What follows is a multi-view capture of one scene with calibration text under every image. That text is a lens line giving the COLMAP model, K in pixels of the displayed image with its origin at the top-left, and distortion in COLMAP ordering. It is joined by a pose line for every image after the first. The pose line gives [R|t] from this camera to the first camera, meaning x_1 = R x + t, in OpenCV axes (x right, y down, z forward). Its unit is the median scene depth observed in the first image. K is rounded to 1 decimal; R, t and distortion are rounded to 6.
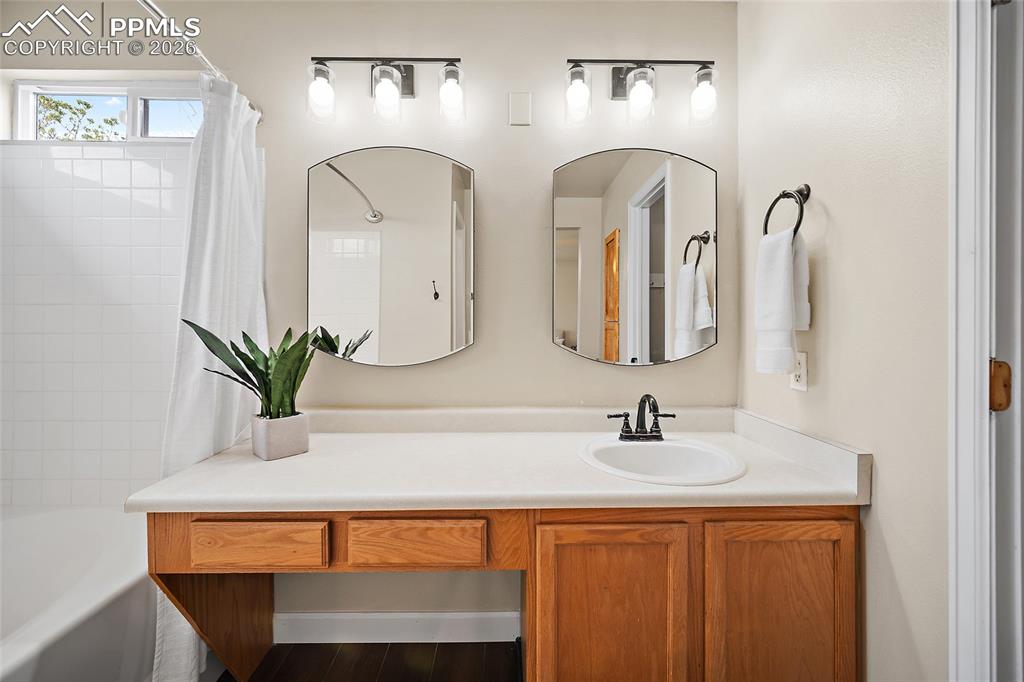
lens RADIAL K [[409.2, 0, 511.4], [0, 409.2, 326.2], [0, 0, 1]] dist [-0.004198, -0.000258]
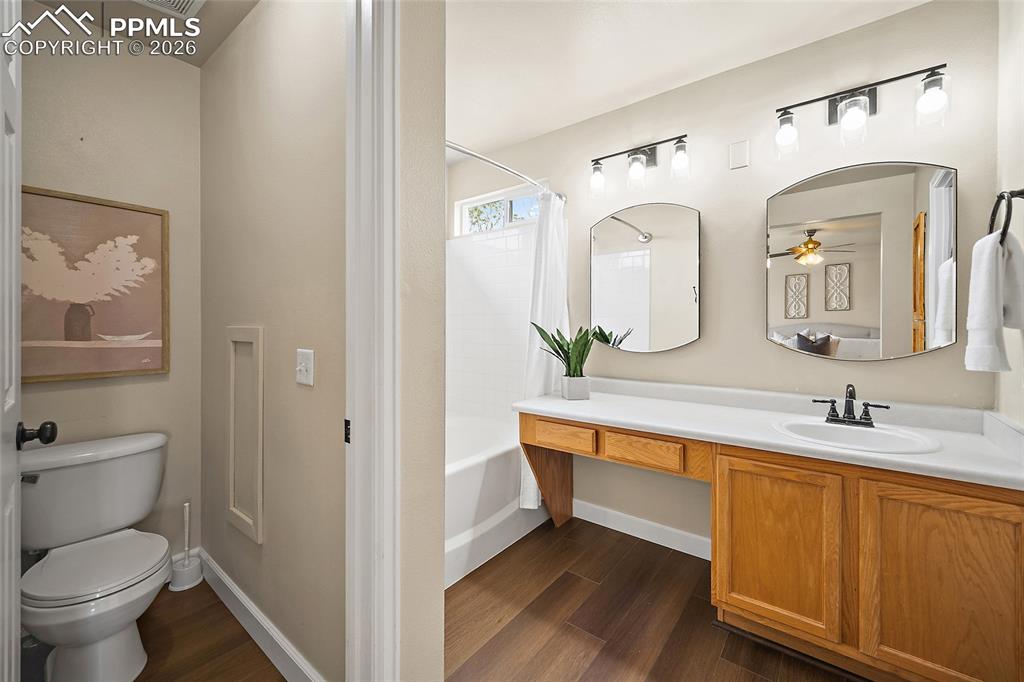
lens RADIAL K [[410.0, 0, 513.9], [0, 410.0, 322.8], [0, 0, 1]] dist [-0.002607, -0.000422]
pose [[0.773419, -0.004655, -0.633879, 0.358598], [0.002129, 0.999986, -0.004747, -0.004549], [0.633892, 0.002322, 0.773418, -0.544948]]
